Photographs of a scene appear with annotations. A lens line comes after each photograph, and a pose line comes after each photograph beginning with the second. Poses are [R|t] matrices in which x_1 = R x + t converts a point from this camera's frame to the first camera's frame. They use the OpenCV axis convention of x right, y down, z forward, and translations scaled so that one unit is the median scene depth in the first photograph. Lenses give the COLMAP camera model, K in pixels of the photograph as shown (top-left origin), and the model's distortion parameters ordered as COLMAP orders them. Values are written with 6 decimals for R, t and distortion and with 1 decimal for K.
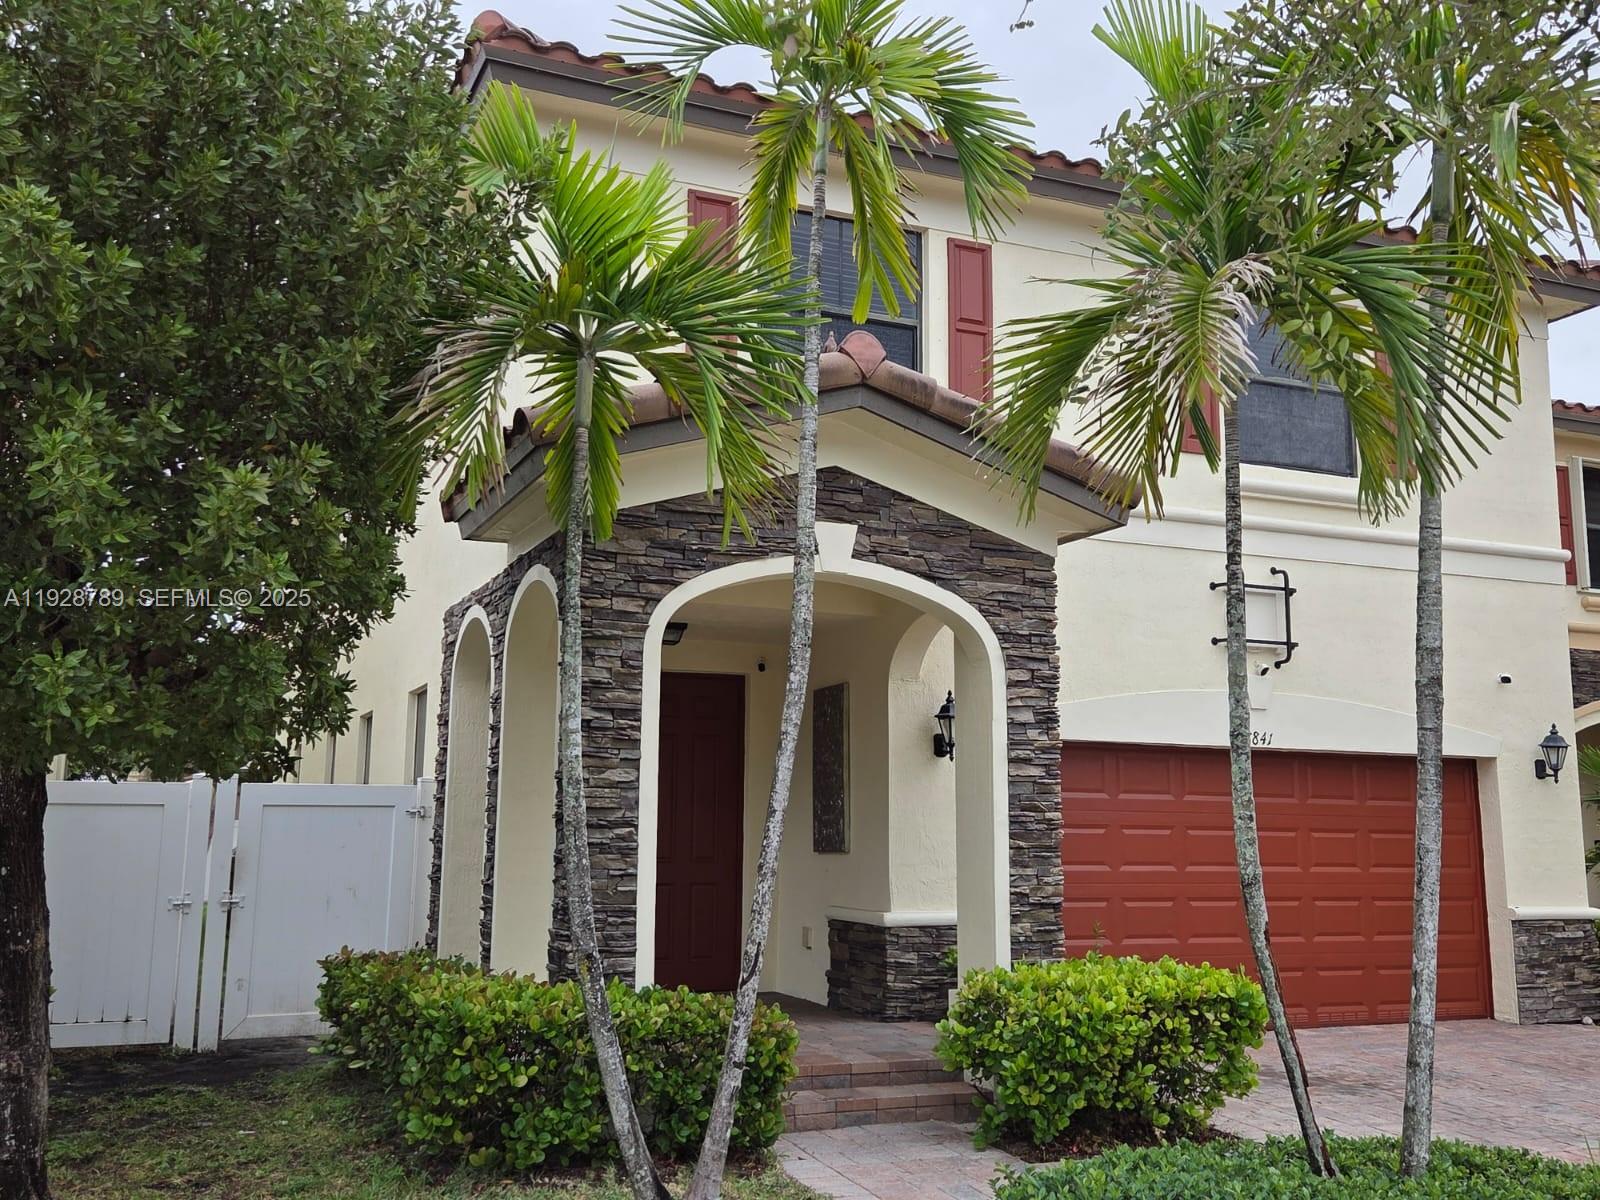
lens RADIAL K [[1505.6, 0, 800.0], [0, 1505.6, 600.0], [0, 0, 1]] dist [0.070358, -0.019584]
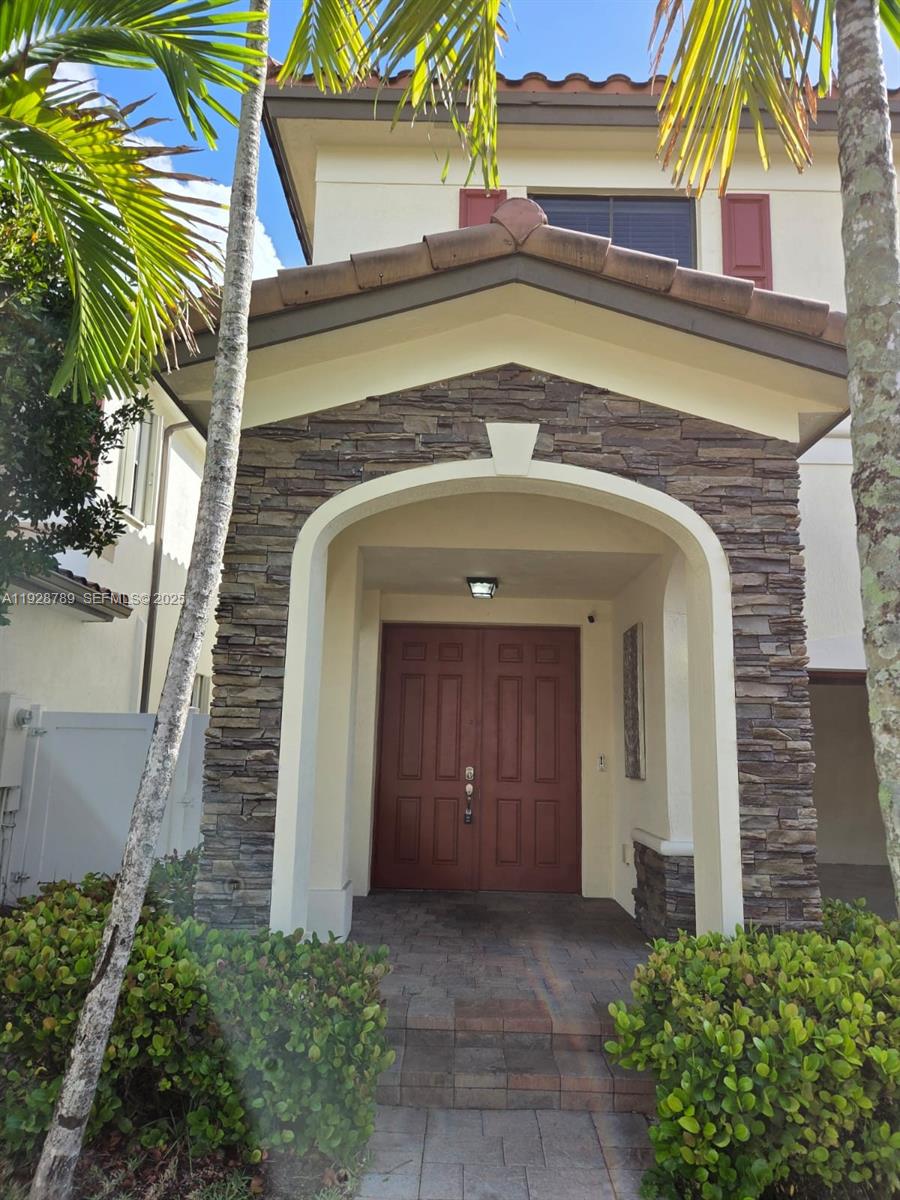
lens RADIAL K [[813.3, 0, 445.6], [0, 813.3, 614.9], [0, 0, 1]] dist [0.041517, -0.002129]
pose [[0.915334, -0.050562, -0.399509, 0.175206], [0.042309, 0.998670, -0.029456, 0.077218], [0.400467, 0.010059, 0.916256, 0.513934]]
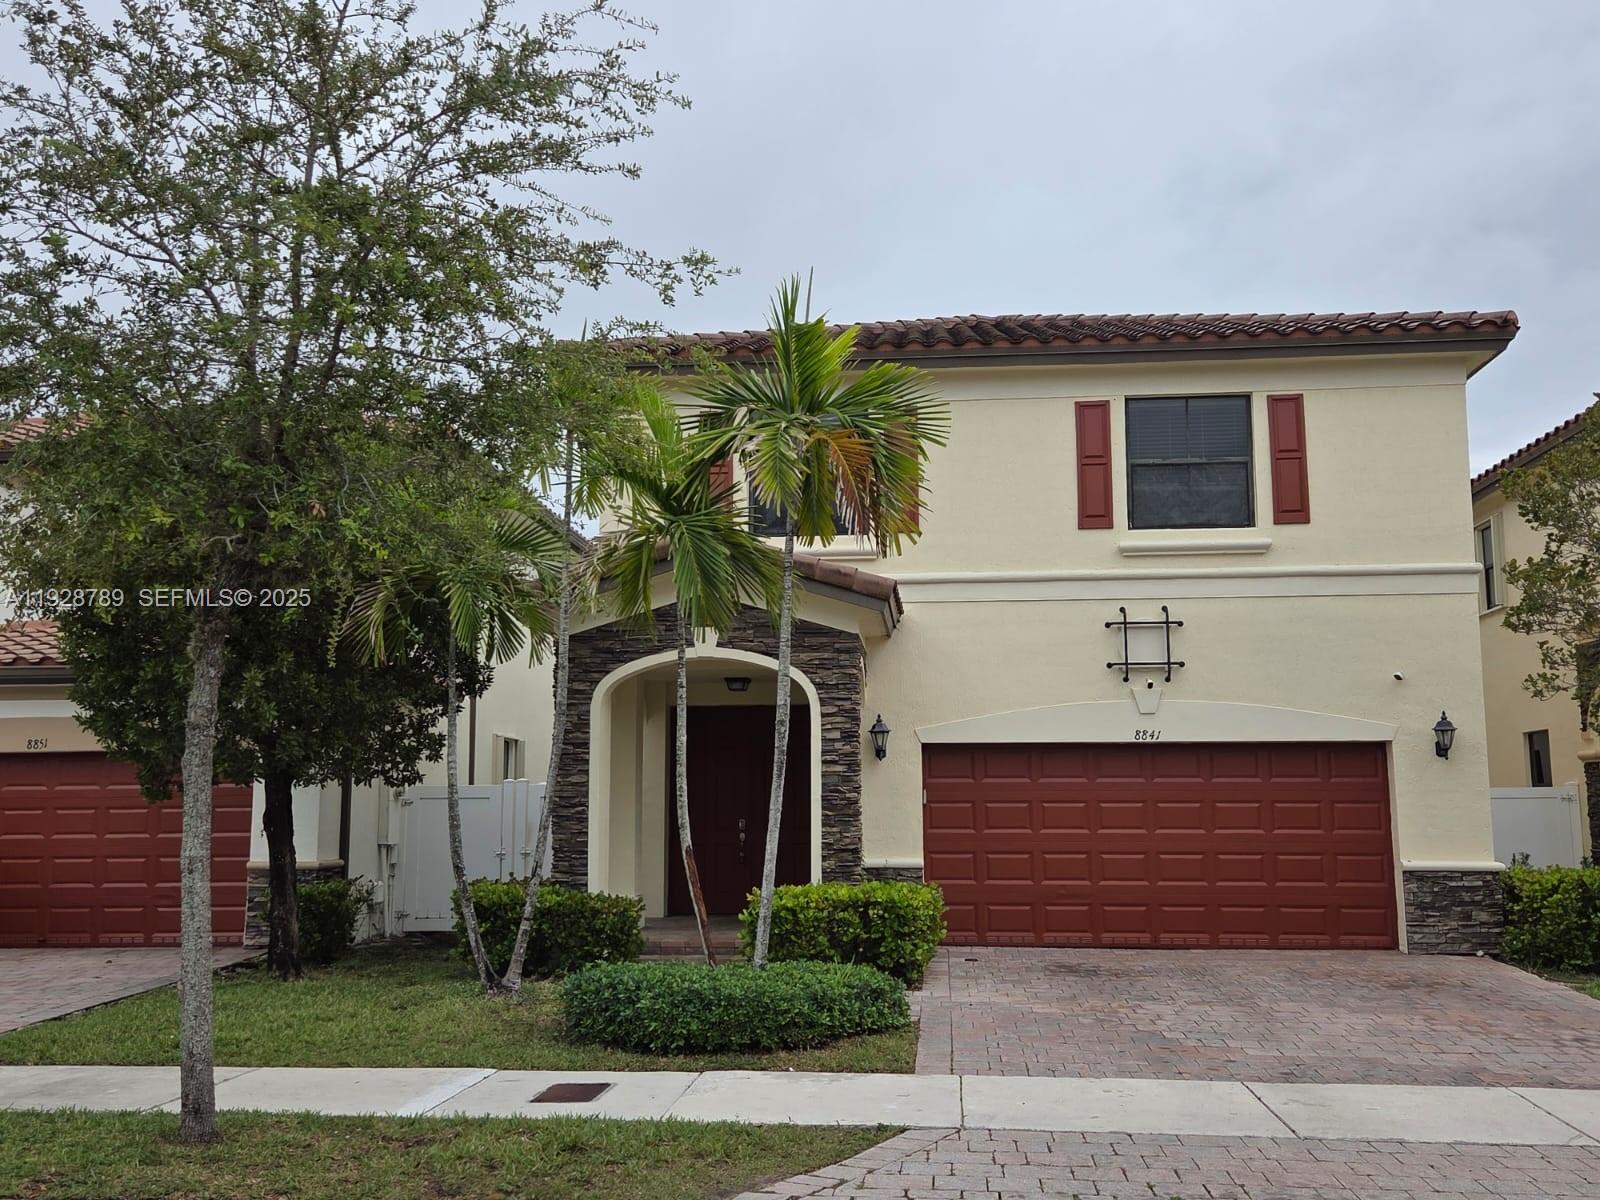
lens RADIAL K [[1505.6, 0, 800.0], [0, 1505.6, 600.0], [0, 0, 1]] dist [0.070358, -0.019584]
pose [[0.882285, -0.079565, -0.463942, 0.892441], [0.082877, 0.996471, -0.013284, -0.049284], [0.463362, -0.026730, 0.885766, -0.454274]]
